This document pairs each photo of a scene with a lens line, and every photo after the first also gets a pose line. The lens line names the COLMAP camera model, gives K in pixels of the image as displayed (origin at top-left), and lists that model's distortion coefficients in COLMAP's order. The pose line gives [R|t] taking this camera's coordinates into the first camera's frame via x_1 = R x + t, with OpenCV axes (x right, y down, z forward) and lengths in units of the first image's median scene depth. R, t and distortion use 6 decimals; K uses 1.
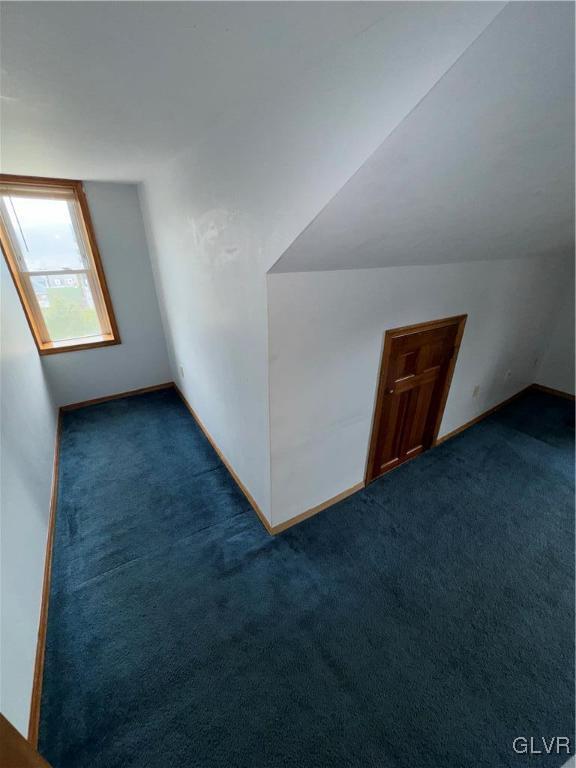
lens RADIAL K [[306.9, 0, 290.6], [0, 306.9, 383.0], [0, 0, 1]] dist [-0.008055, 0.000020]
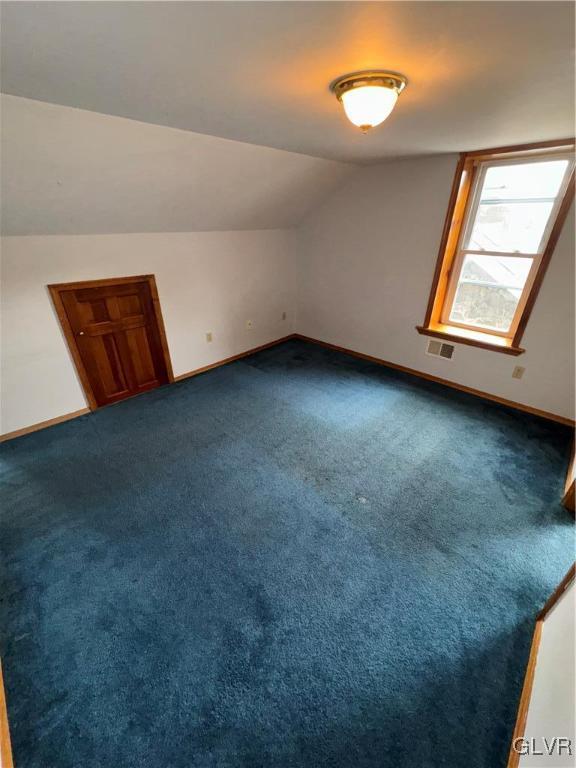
lens RADIAL K [[306.9, 0, 286.7], [0, 306.9, 384.4], [0, 0, 1]] dist [-0.008055, 0.000020]
pose [[0.978653, -0.097595, 0.180870, 0.828757], [0.088706, 0.994447, 0.056619, 0.222031], [-0.185391, -0.039366, 0.981876, -0.420004]]
